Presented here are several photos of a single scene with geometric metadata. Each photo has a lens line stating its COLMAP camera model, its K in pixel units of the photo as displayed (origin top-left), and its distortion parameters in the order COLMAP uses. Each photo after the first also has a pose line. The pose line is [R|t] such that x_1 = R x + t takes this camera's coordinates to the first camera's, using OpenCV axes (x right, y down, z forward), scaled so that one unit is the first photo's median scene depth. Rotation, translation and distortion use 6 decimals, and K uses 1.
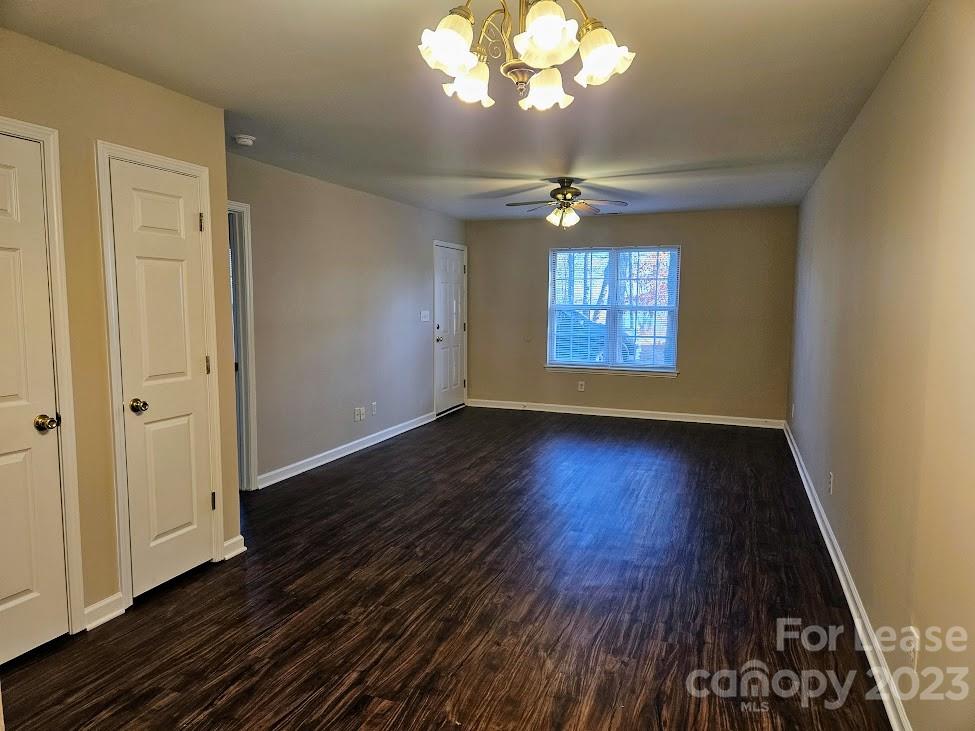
lens RADIAL K [[646.2, 0, 487.5], [0, 646.2, 365.5], [0, 0, 1]] dist [0.001811, -0.000802]
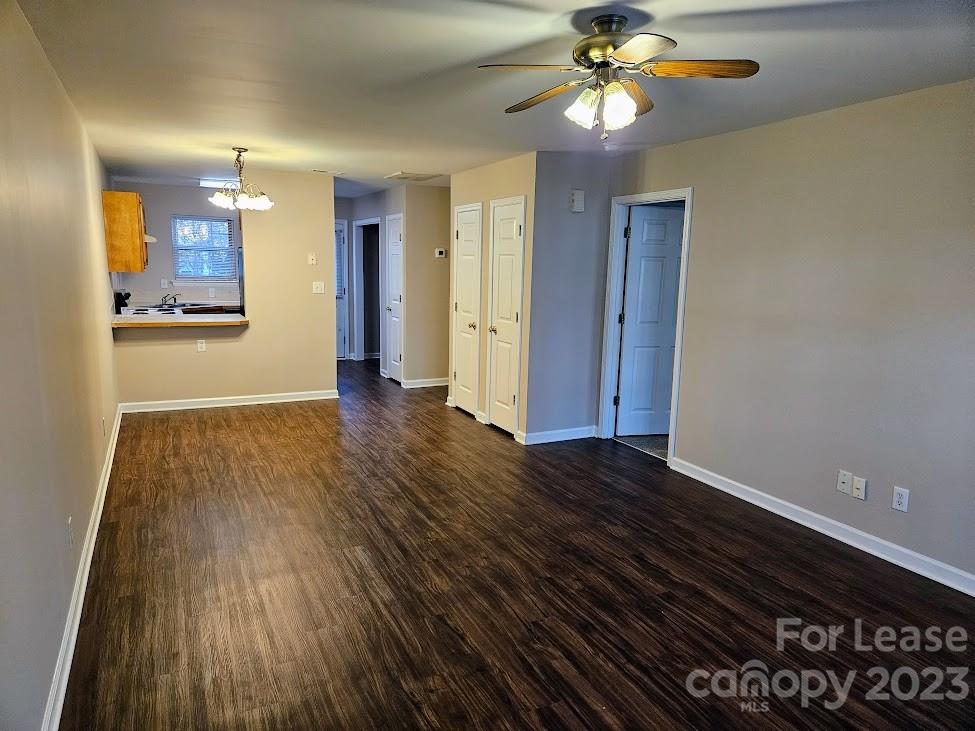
lens RADIAL K [[646.2, 0, 487.5], [0, 646.2, 365.5], [0, 0, 1]] dist [0.001811, -0.000802]
pose [[-0.678387, 0.096410, -0.728352, 0.812692], [-0.101811, 0.969452, 0.223151, -0.235288], [0.727617, 0.225537, -0.647848, 1.996762]]
